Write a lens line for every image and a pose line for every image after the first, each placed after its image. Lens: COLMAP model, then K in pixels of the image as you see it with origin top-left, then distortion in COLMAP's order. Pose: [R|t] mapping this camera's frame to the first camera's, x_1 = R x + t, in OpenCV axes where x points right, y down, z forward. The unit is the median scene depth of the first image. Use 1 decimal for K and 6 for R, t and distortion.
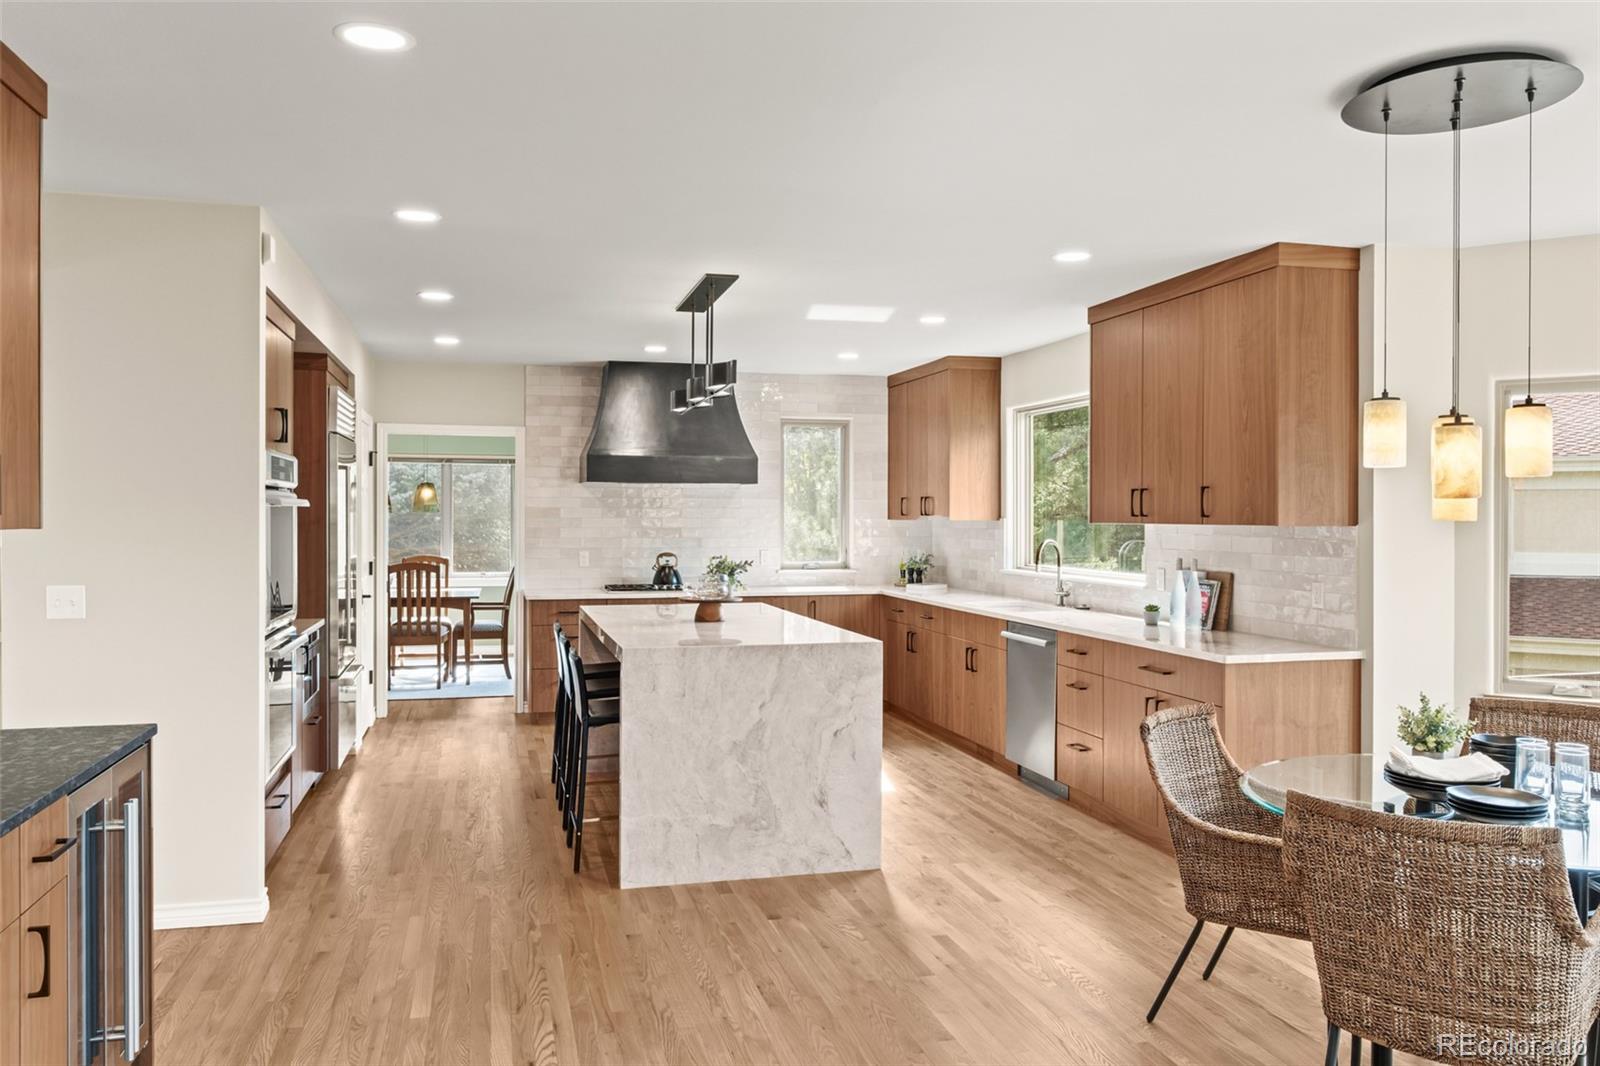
lens RADIAL K [[1183.0, 0, 800.0], [0, 1183.0, 533.0], [0, 0, 1]] dist [0.026727, -0.006876]
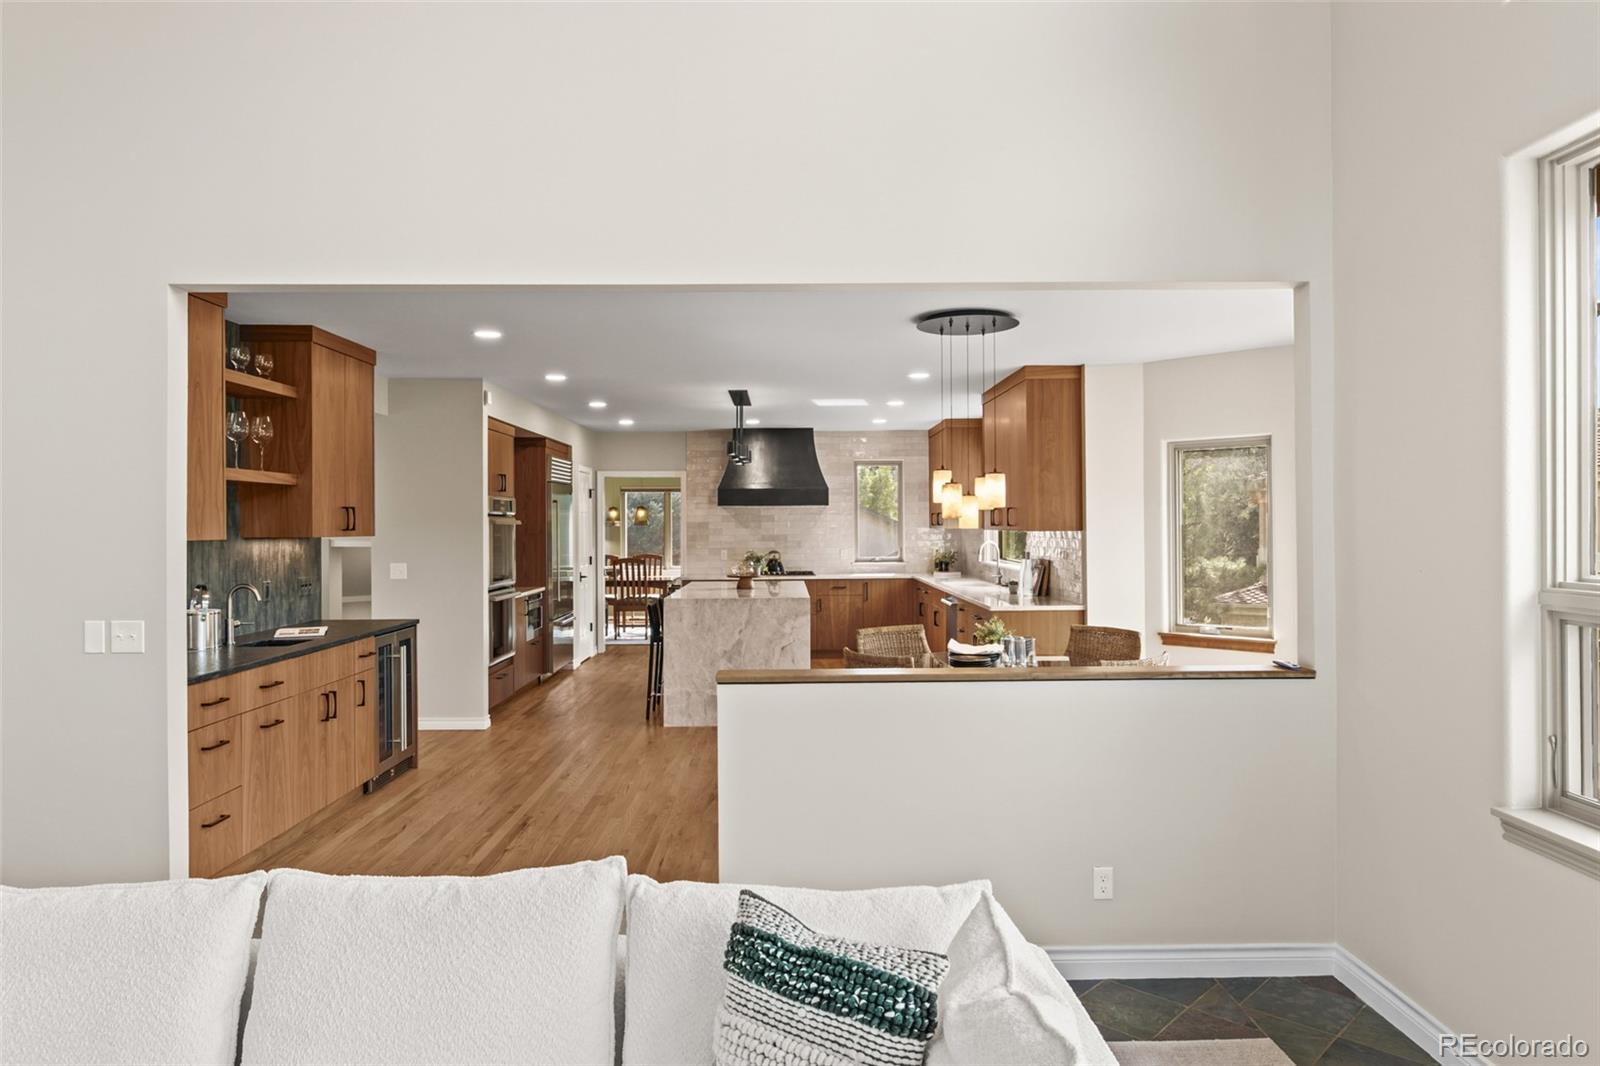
lens RADIAL K [[1009.6, 0, 800.0], [0, 1009.6, 533.0], [0, 0, 1]] dist [0.042096, 0.000431]
pose [[0.971374, -0.006123, -0.237475, 0.360260], [0.004504, 0.999963, -0.007359, 0.005103], [0.237512, 0.006079, 0.971366, -0.413744]]
